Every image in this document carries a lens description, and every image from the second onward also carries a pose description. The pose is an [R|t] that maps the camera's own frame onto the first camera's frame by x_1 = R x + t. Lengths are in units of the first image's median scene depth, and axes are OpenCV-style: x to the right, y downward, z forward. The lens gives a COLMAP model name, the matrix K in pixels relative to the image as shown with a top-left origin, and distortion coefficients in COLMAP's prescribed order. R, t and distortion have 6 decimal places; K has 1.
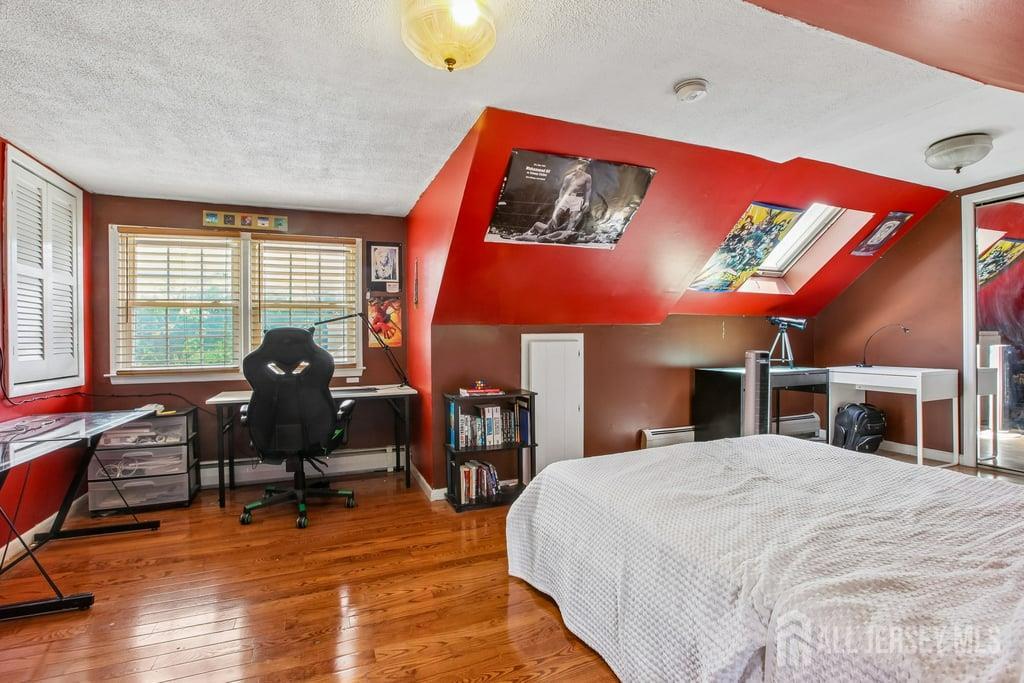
lens RADIAL K [[489.0, 0, 507.2], [0, 489.0, 337.1], [0, 0, 1]] dist [-0.062313, 0.028383]
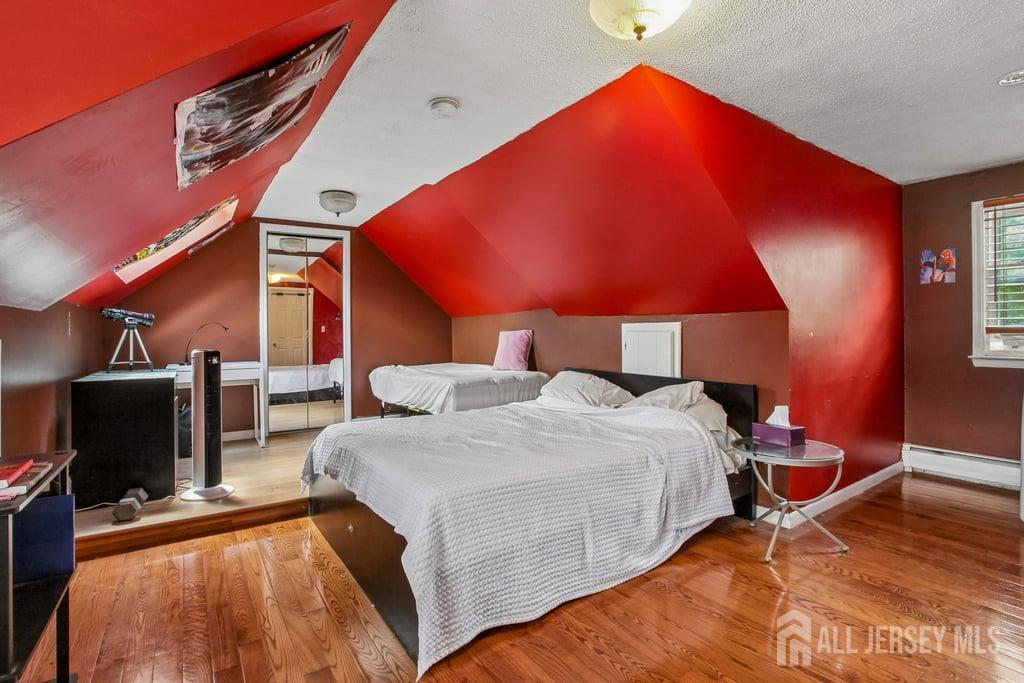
lens RADIAL K [[489.0, 0, 507.2], [0, 489.0, 337.1], [0, 0, 1]] dist [-0.062313, 0.028383]
pose [[-0.230787, 0.003749, 0.972997, -0.716650], [0.004759, 0.999985, -0.002724, 0.018903], [-0.972993, 0.004002, -0.230802, 1.102307]]
